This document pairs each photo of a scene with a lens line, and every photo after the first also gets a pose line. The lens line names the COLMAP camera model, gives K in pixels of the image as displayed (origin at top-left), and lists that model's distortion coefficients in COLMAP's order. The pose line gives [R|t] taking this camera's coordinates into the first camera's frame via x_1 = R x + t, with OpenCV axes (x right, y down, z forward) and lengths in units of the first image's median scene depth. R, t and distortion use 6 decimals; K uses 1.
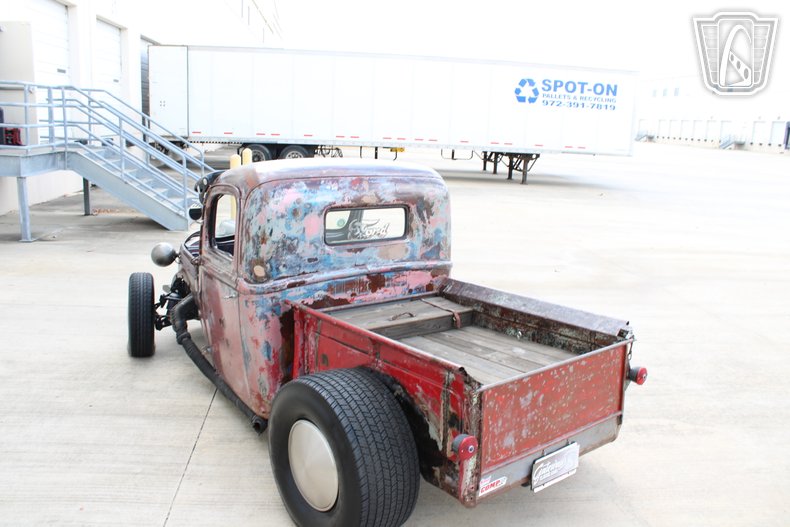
lens RADIAL K [[655.0, 0, 389.8], [0, 655.0, 263.6], [0, 0, 1]] dist [-0.169369, 0.145146]
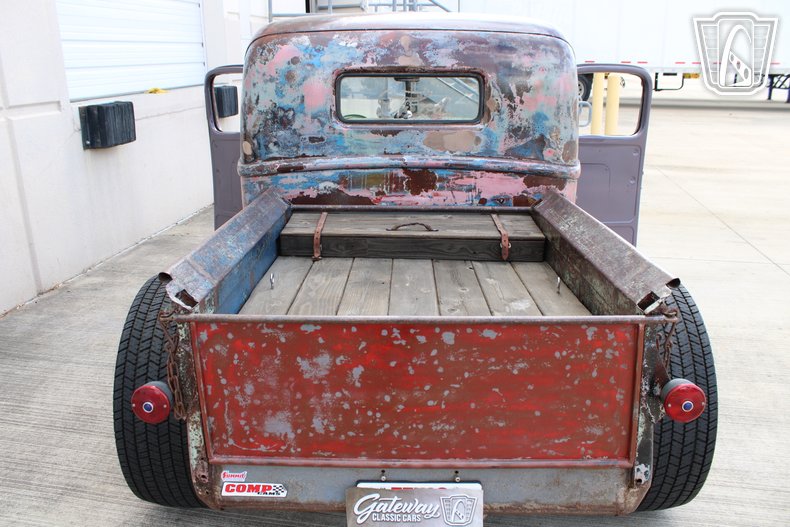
lens RADIAL K [[655.0, 0, 389.8], [0, 655.0, 263.6], [0, 0, 1]] dist [-0.169369, 0.145146]
pose [[0.766170, 0.148818, -0.625169, 0.446272], [-0.096794, 0.988443, 0.116668, 0.040995], [0.635307, -0.028875, 0.771720, 0.463740]]
